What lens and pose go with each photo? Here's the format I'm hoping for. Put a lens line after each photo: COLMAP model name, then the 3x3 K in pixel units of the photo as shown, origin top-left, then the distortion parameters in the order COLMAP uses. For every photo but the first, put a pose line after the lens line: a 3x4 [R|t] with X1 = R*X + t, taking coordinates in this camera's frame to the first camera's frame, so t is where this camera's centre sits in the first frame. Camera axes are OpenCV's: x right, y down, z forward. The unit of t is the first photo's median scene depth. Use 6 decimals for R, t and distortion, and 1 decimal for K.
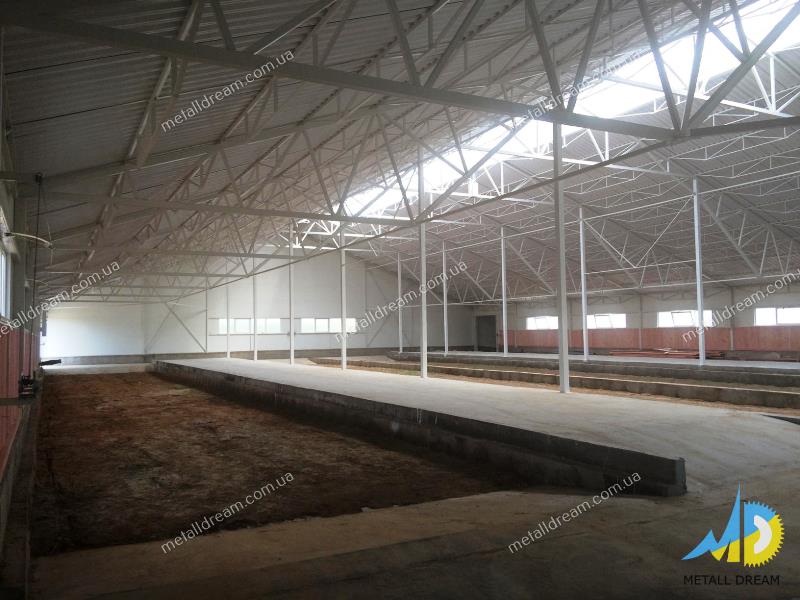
lens RADIAL K [[677.8, 0, 400.0], [0, 677.8, 300.0], [0, 0, 1]] dist [0.003968, -0.001055]
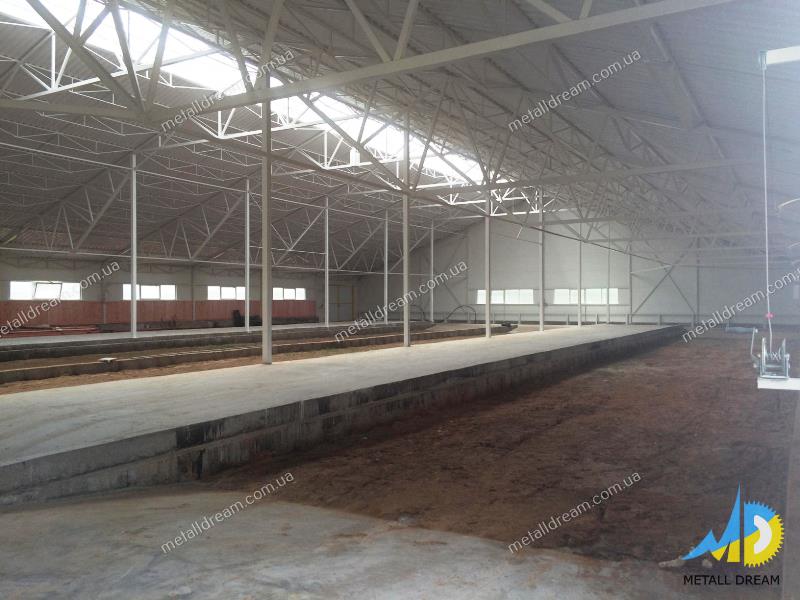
lens RADIAL K [[663.3, 0, 400.0], [0, 663.3, 300.0], [0, 0, 1]] dist [-0.003750, -0.001197]
pose [[-0.529036, 0.016234, 0.848444, -0.671195], [-0.030502, 0.998807, -0.038131, 0.070615], [-0.848051, -0.046052, -0.527910, 1.294455]]
